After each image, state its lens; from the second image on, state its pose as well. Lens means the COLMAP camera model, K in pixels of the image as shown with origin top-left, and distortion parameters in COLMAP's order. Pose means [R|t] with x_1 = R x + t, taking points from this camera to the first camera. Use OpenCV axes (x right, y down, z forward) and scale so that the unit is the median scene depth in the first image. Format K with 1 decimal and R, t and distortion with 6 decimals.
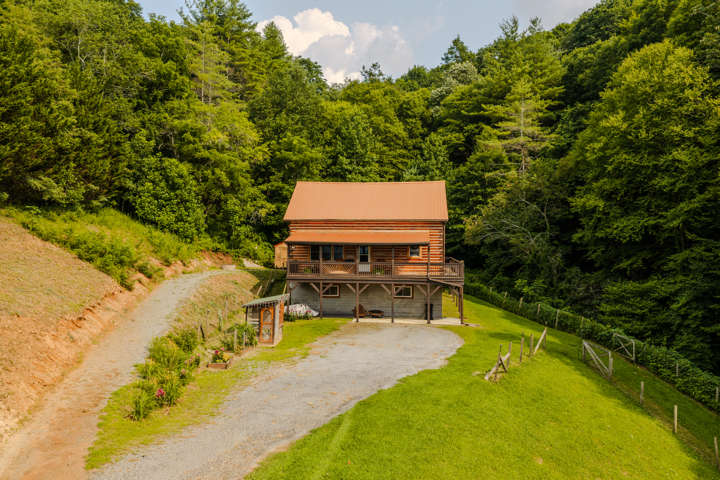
lens RADIAL K [[598.9, 0, 355.4], [0, 598.9, 238.7], [0, 0, 1]] dist [0.018649, -0.031176]
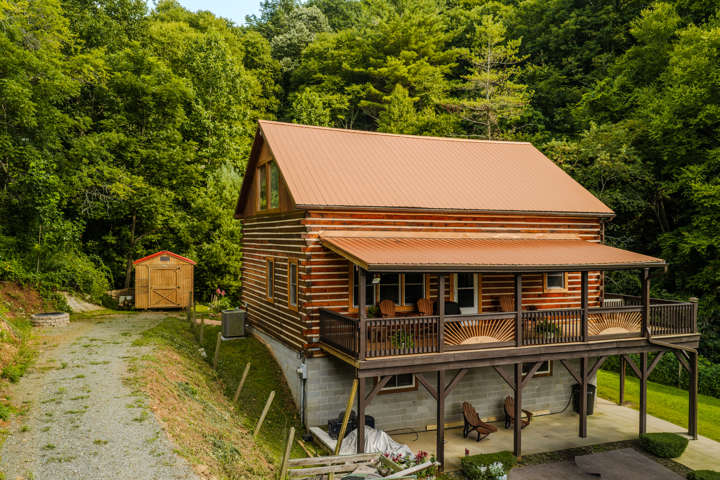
lens RADIAL K [[598.9, 0, 359.0], [0, 598.9, 242.7], [0, 0, 1]] dist [0.018649, -0.031176]
pose [[0.875862, -0.003054, 0.482552, -0.218456], [-0.001467, 0.999959, 0.008990, -0.008846], [-0.482559, -0.008582, 0.875821, 0.520905]]
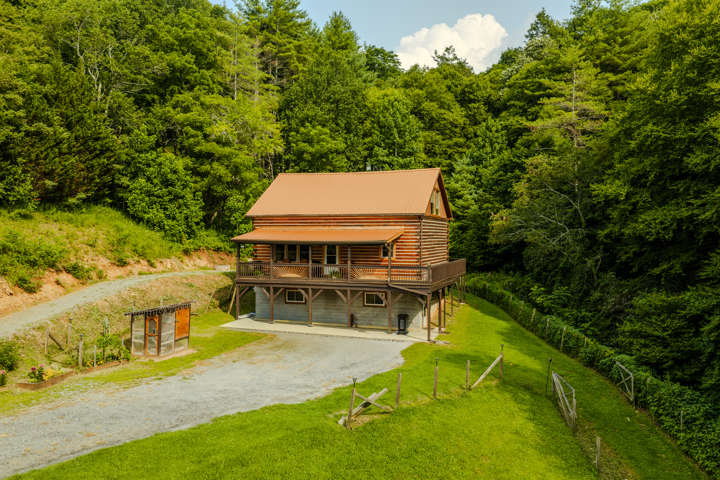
lens RADIAL K [[598.9, 0, 355.6], [0, 598.9, 237.1], [0, 0, 1]] dist [0.018649, -0.031176]
pose [[0.972845, -0.001624, -0.231452, 0.199785], [0.001179, 0.999997, -0.002062, 0.001987], [0.231455, 0.001733, 0.972844, 0.134844]]
